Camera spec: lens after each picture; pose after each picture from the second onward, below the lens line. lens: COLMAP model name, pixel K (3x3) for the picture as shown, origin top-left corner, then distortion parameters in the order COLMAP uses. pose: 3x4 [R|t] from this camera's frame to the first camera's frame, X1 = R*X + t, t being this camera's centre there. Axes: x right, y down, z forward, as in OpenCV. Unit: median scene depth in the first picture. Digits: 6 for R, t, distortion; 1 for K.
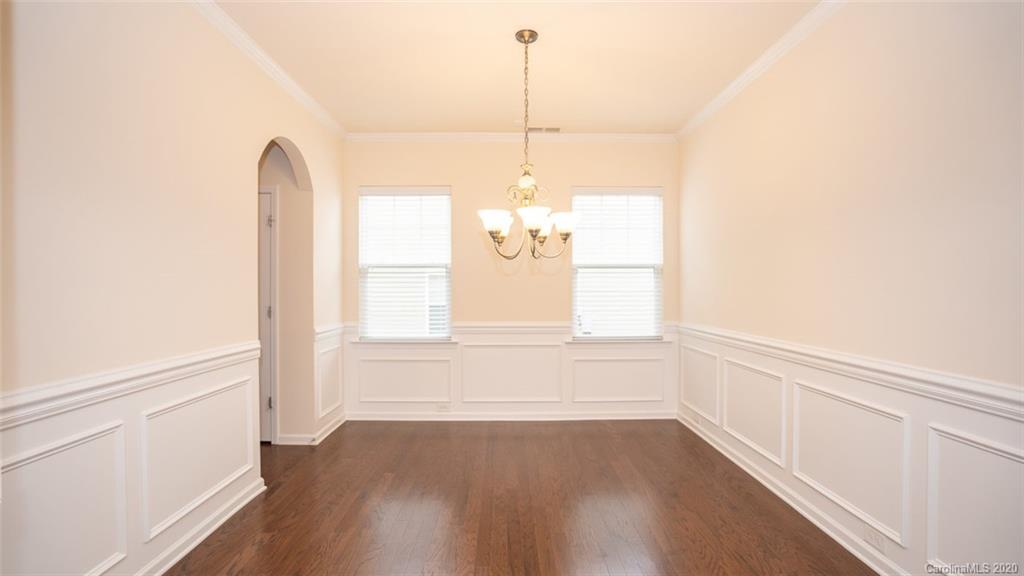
lens RADIAL K [[472.8, 0, 512.0], [0, 472.8, 288.0], [0, 0, 1]] dist [-0.069119, 0.022629]
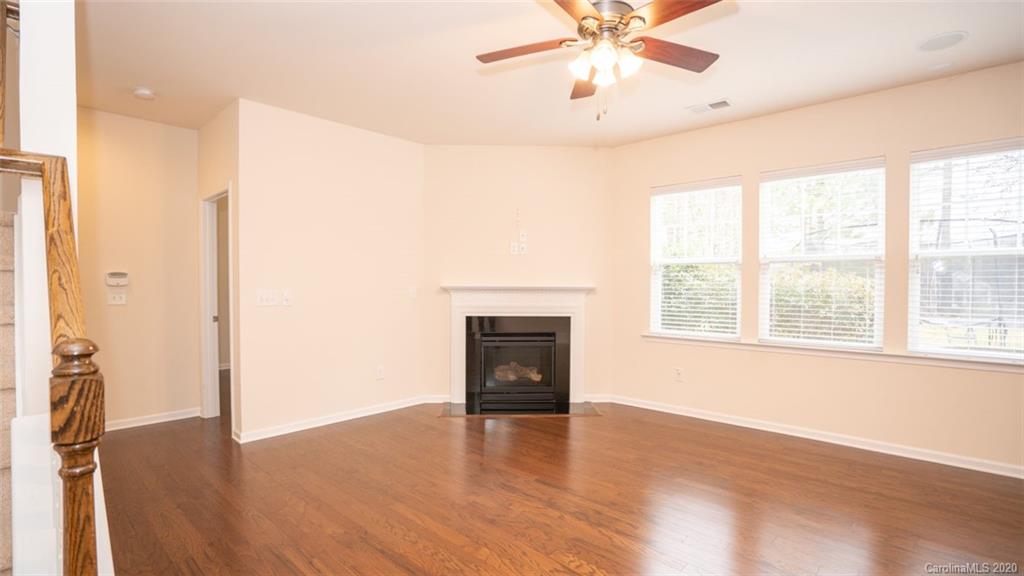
lens RADIAL K [[472.8, 0, 512.0], [0, 472.8, 288.0], [0, 0, 1]] dist [-0.069119, 0.022629]
pose [[0.712253, 0.004420, -0.701909, 0.404003], [-0.002096, 0.999989, 0.004171, 0.002671], [0.701920, -0.001500, 0.712254, 0.029234]]
